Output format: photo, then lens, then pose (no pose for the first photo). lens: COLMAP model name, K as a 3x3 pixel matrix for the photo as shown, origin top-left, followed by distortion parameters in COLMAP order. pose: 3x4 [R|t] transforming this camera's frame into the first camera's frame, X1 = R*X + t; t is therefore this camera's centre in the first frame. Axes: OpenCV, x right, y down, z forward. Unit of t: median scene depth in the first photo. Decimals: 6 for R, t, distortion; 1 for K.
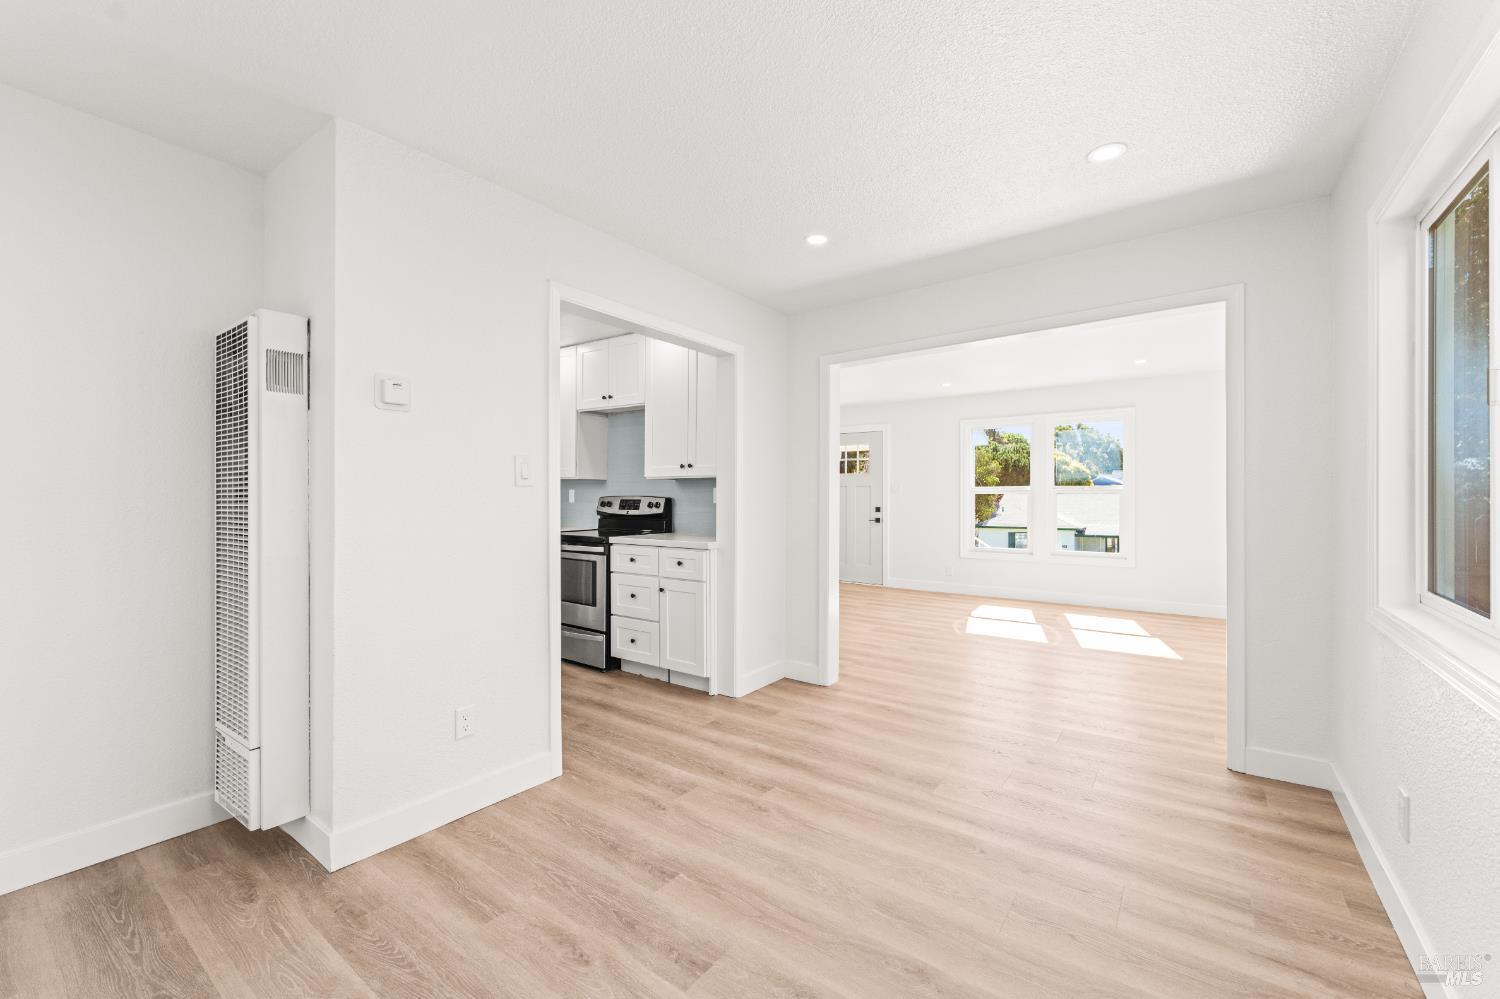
lens RADIAL K [[610.1, 0, 747.9], [0, 610.1, 495.5], [0, 0, 1]] dist [0.001721, -0.001648]
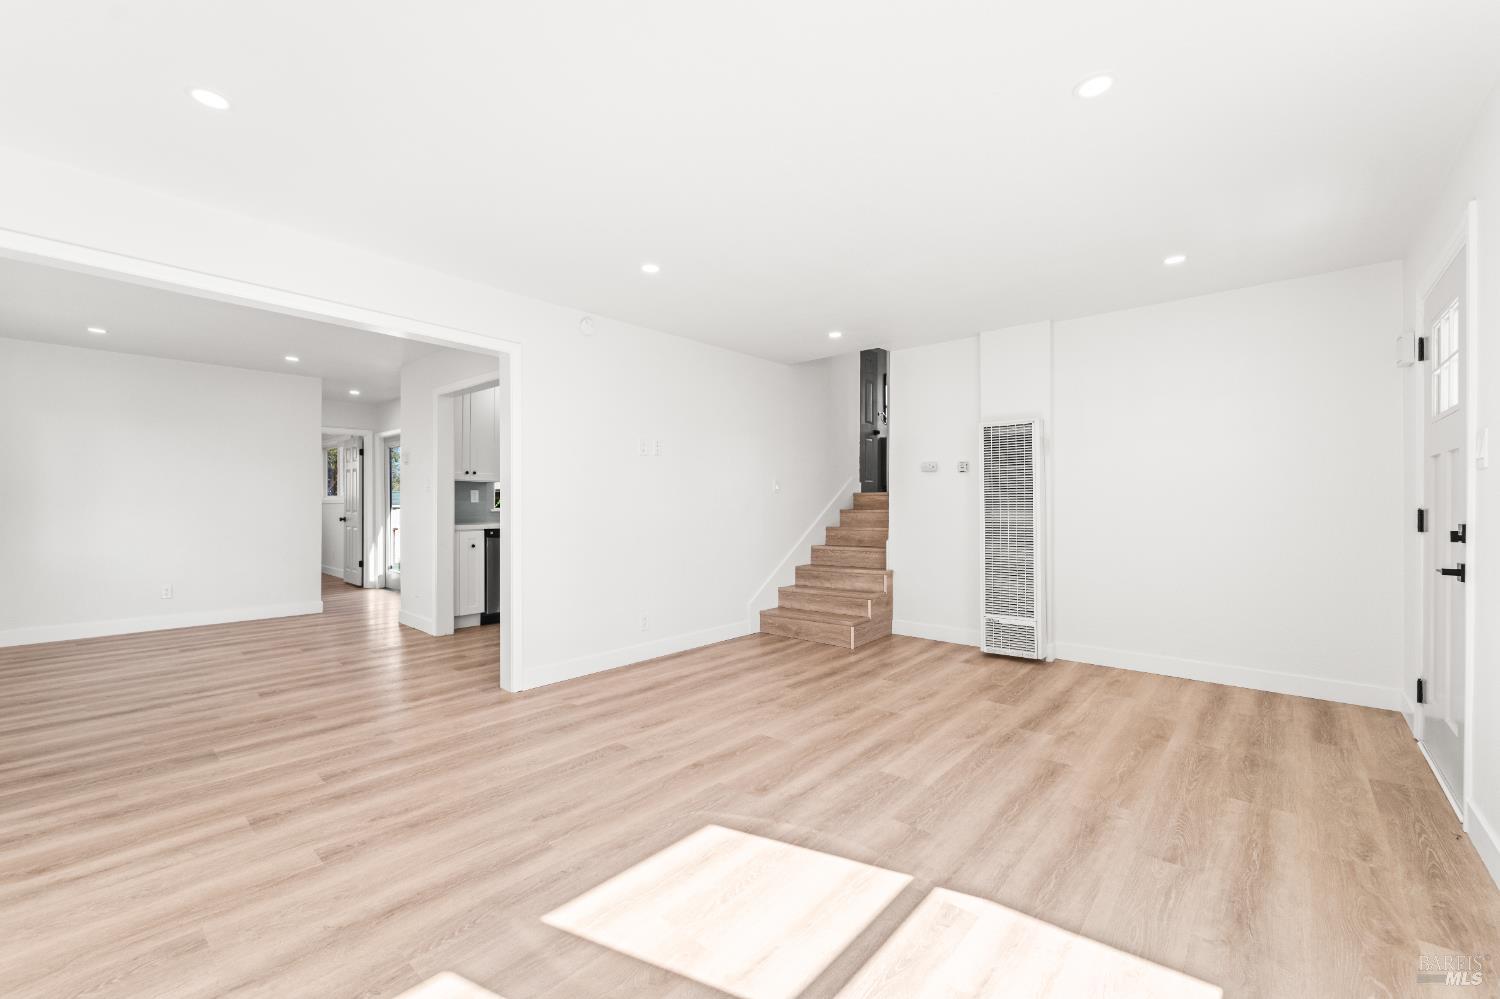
lens RADIAL K [[610.1, 0, 750.4], [0, 610.1, 501.9], [0, 0, 1]] dist [0.001721, -0.001648]
pose [[-0.090426, -0.002804, -0.995899, 1.098952], [0.000039, 0.999996, -0.002819, 0.020231], [0.995903, -0.000294, -0.090426, 1.535376]]
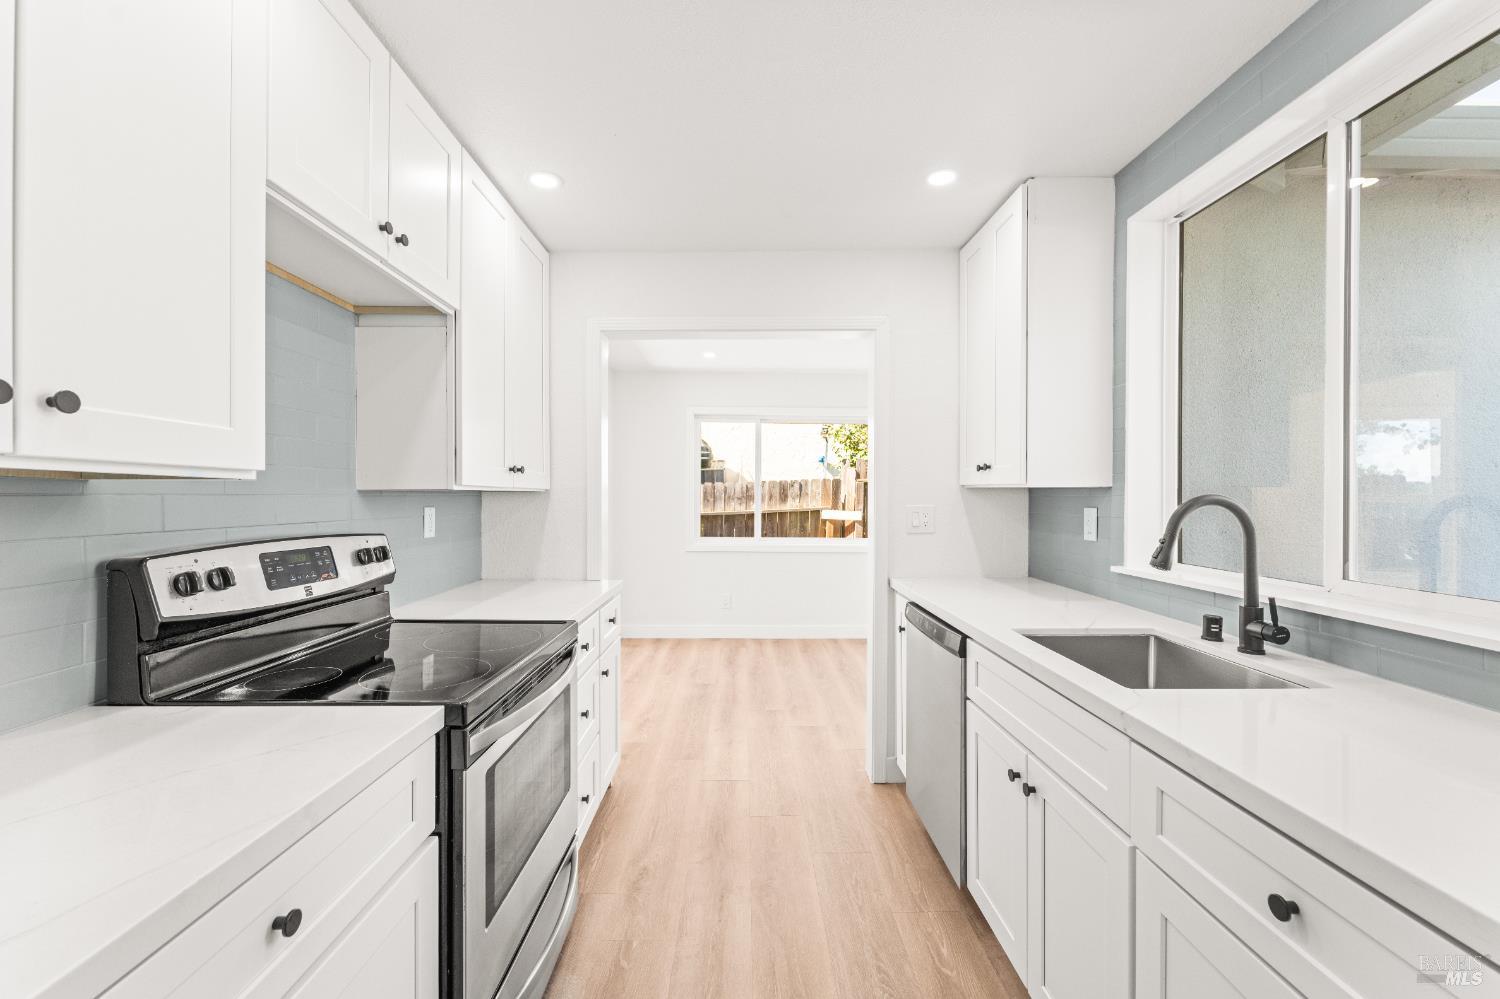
lens RADIAL K [[610.1, 0, 750.9], [0, 610.1, 501.4], [0, 0, 1]] dist [0.001721, -0.001648]
pose [[-0.601076, -0.010595, 0.799122, -0.741253], [-0.001795, 0.999928, 0.011907, -0.028277], [-0.799190, 0.005723, -0.601051, 1.283788]]
